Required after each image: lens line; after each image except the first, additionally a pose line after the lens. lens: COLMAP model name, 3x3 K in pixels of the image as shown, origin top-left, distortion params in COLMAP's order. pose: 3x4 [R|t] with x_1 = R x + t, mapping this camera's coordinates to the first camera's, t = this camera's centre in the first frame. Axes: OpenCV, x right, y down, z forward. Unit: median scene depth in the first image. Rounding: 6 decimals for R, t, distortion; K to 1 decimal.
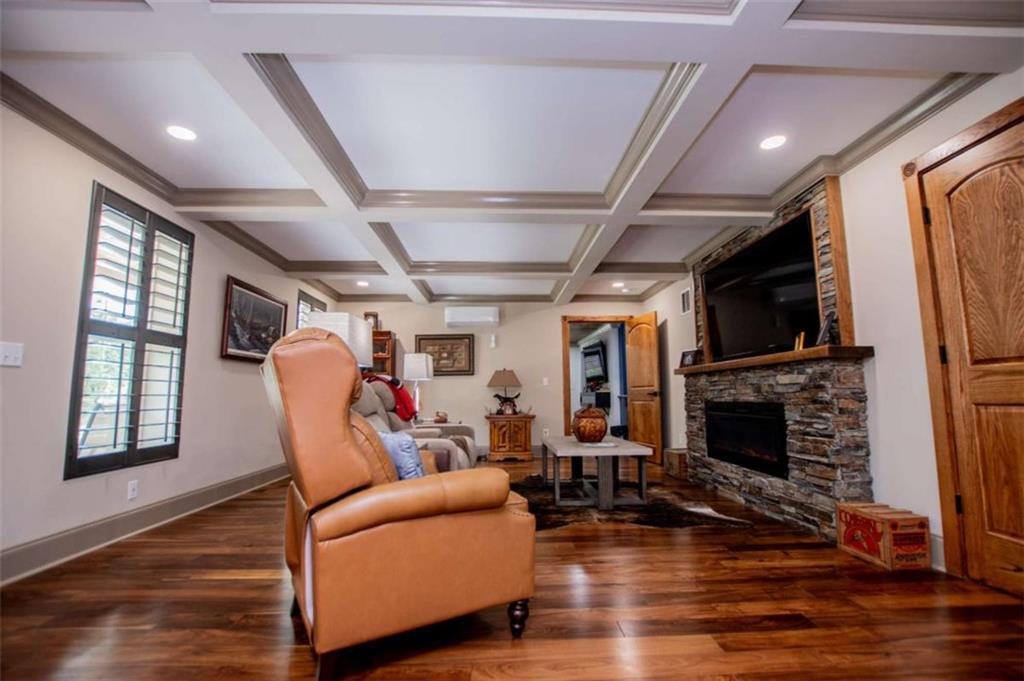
lens RADIAL K [[481.8, 0, 506.1], [0, 481.8, 343.9], [0, 0, 1]] dist [-0.010056, -0.000005]
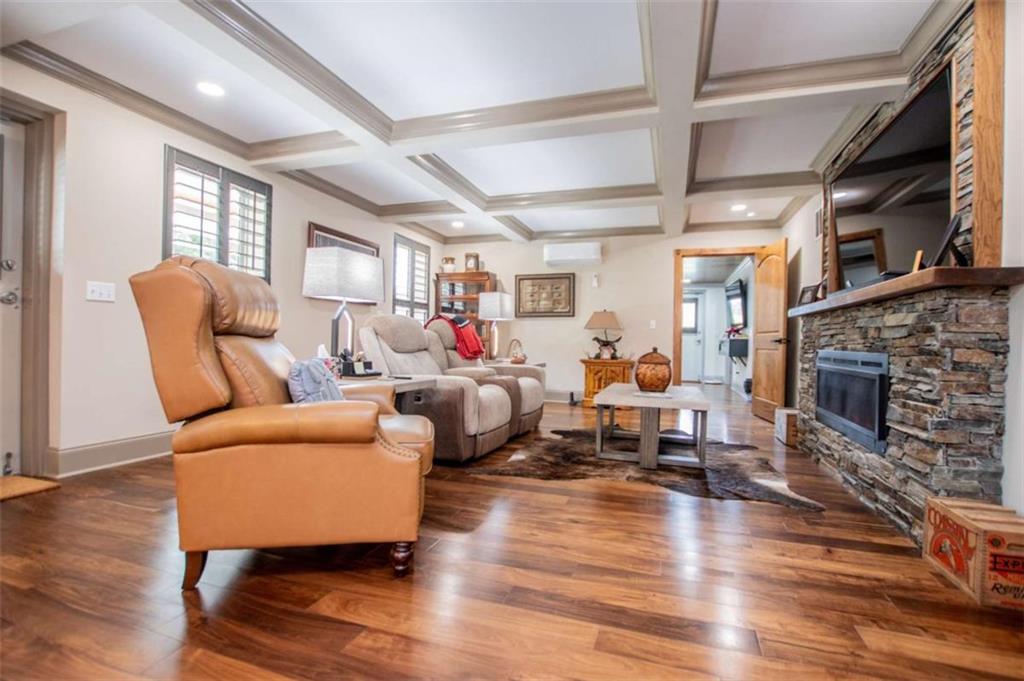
lens RADIAL K [[481.8, 0, 506.1], [0, 481.8, 343.9], [0, 0, 1]] dist [-0.010056, -0.000005]
pose [[0.930889, 0.029784, -0.364085, 0.302705], [0.011115, 0.993900, 0.109725, 0.024606], [0.365132, -0.106189, 0.924880, 0.133230]]
